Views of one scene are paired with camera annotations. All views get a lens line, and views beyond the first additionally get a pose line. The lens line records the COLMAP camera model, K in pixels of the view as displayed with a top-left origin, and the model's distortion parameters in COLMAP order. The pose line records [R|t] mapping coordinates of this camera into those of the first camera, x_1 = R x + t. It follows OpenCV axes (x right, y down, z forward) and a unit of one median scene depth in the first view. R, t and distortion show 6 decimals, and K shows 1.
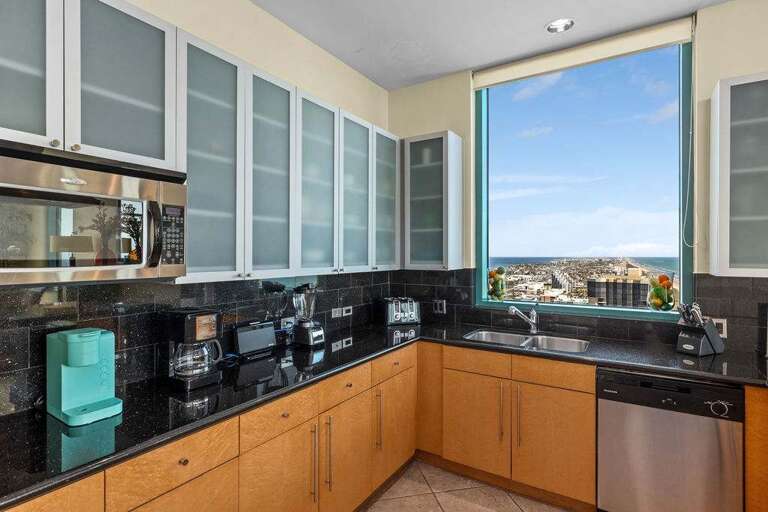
lens RADIAL K [[397.6, 0, 380.1], [0, 397.6, 254.3], [0, 0, 1]] dist [-0.000063, -0.000505]
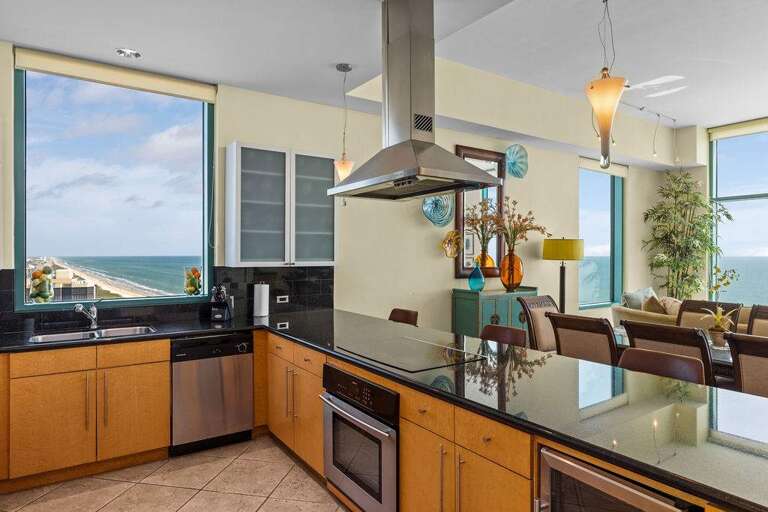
lens RADIAL K [[466.0, 0, 382.9], [0, 466.0, 257.1], [0, 0, 1]] dist [-0.007342, -0.001692]
pose [[0.386735, -0.008472, 0.922152, -0.450878], [0.000557, 0.999960, 0.008953, 0.000042], [-0.922191, -0.002949, 0.386724, -0.175549]]
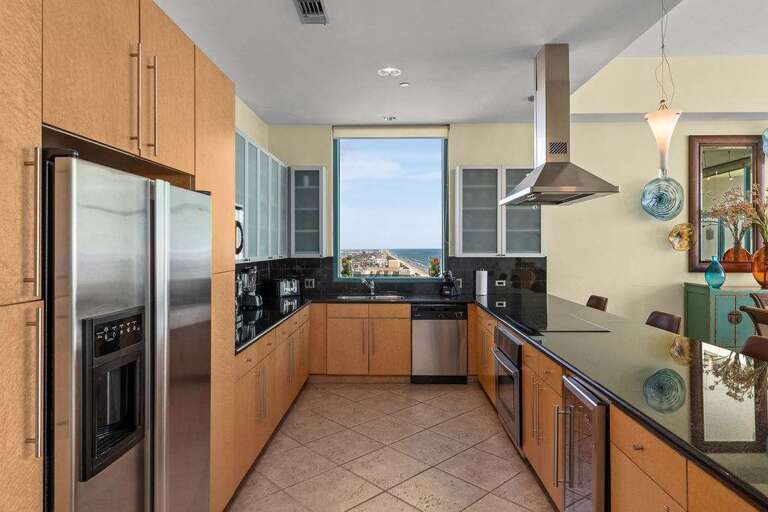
lens RADIAL K [[459.1, 0, 385.9], [0, 459.1, 249.1], [0, 0, 1]] dist [0.001197, -0.000256]
pose [[0.850970, -0.005530, 0.525186, -0.577329], [0.003254, 0.999981, 0.005257, -0.001461], [-0.525205, -0.002765, 0.850971, -0.664864]]
